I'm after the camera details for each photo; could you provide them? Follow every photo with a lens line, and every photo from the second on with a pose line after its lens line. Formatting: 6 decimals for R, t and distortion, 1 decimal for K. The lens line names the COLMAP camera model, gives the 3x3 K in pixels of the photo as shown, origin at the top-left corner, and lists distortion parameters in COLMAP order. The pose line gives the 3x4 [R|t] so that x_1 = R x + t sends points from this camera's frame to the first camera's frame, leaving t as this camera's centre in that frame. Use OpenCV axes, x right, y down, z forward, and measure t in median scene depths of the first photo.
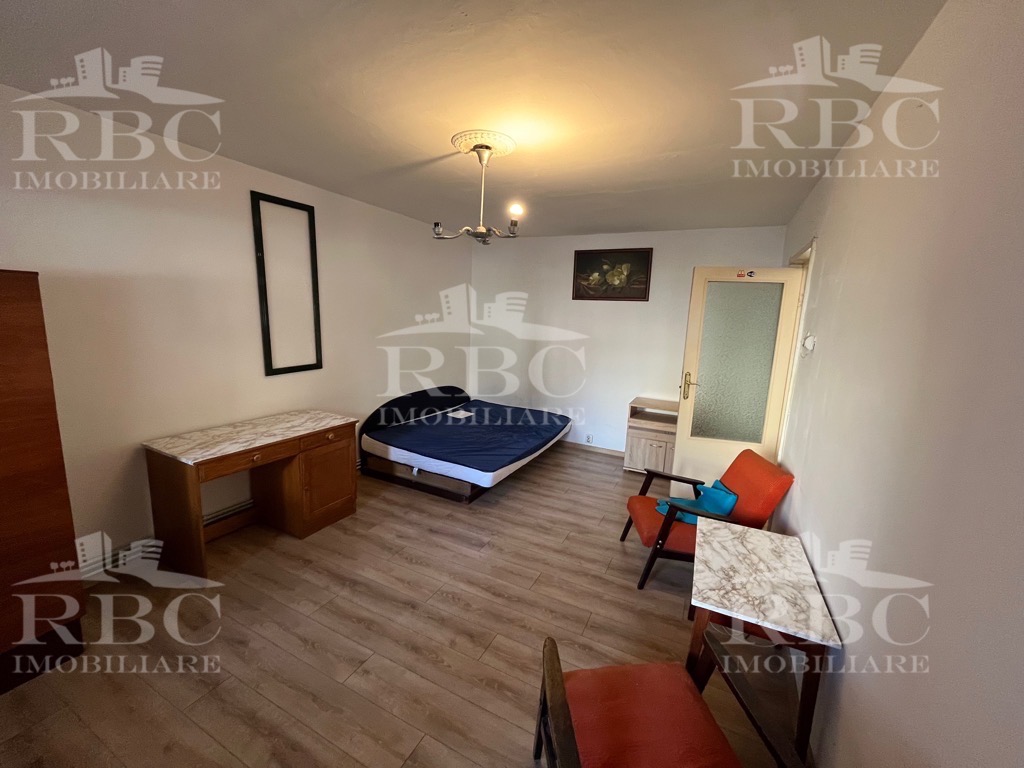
lens RADIAL K [[413.2, 0, 513.4], [0, 413.2, 381.2], [0, 0, 1]] dist [-0.001542, -0.000083]
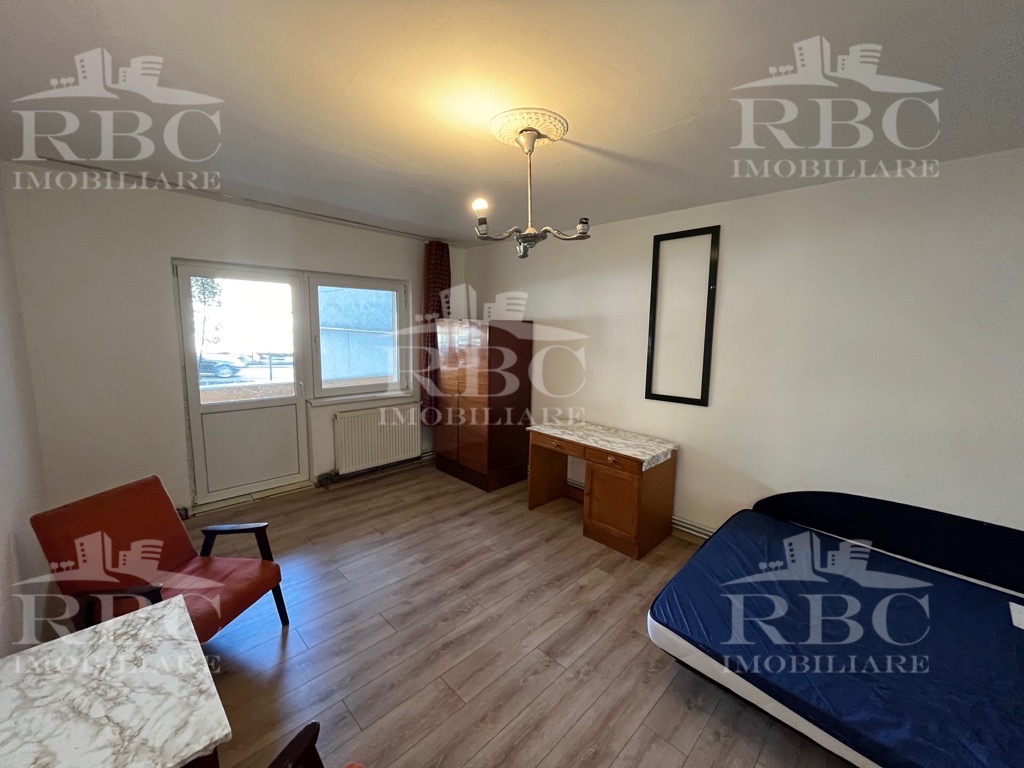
lens RADIAL K [[413.2, 0, 513.4], [0, 413.2, 381.2], [0, 0, 1]] dist [-0.001542, -0.000083]
pose [[-0.314724, 0.078828, -0.945904, 0.603280], [-0.191185, 0.970856, 0.144520, -0.161920], [0.929729, 0.226327, -0.290481, 1.064013]]
